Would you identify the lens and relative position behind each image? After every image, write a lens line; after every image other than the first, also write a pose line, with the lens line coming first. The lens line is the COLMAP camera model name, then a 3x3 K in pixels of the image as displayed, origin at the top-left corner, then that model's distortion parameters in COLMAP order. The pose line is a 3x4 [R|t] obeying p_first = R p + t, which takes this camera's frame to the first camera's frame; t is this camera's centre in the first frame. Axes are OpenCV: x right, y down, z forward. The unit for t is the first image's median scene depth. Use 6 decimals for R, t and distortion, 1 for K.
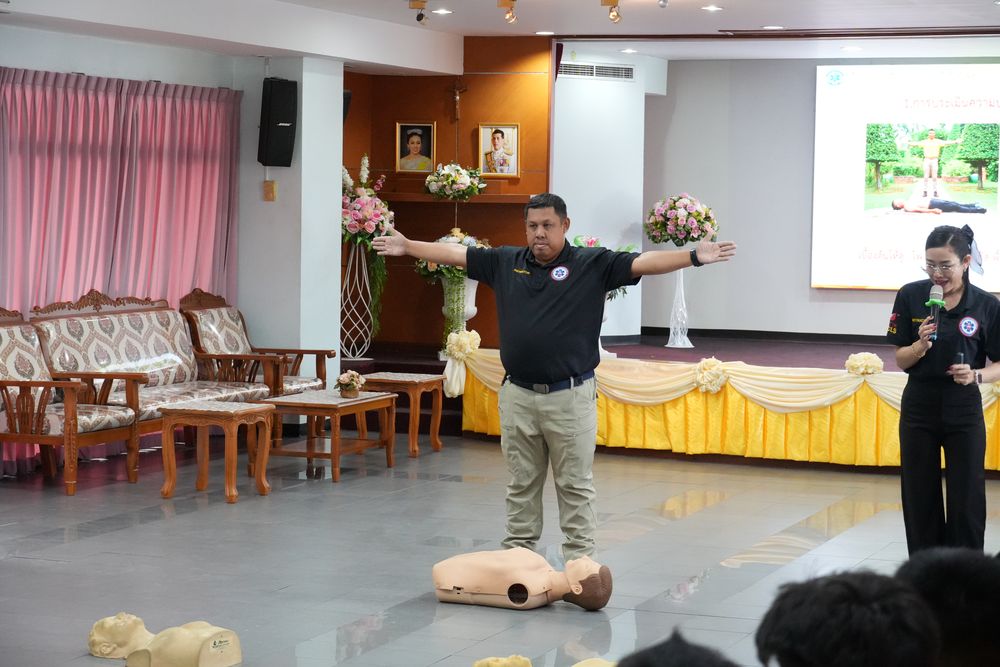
lens RADIAL K [[2308.8, 0, 493.3], [0, 2308.8, 330.4], [0, 0, 1]] dist [0.093333, 0.000000]
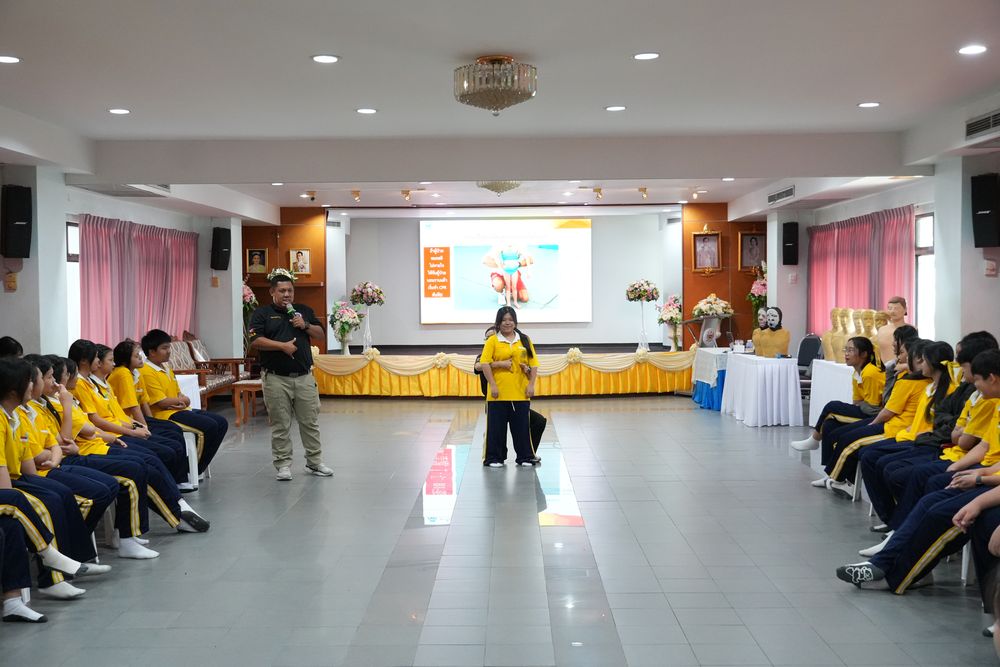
lens RADIAL K [[1212.6, 0, 499.0], [0, 1212.6, 336.9], [0, 0, 1]] dist [0.014564, 0.000000]
pose [[0.934648, -0.036865, 0.353658, -0.224544], [0.042880, 0.999038, -0.009183, 0.008452], [-0.352979, 0.023748, 0.935330, -0.091349]]
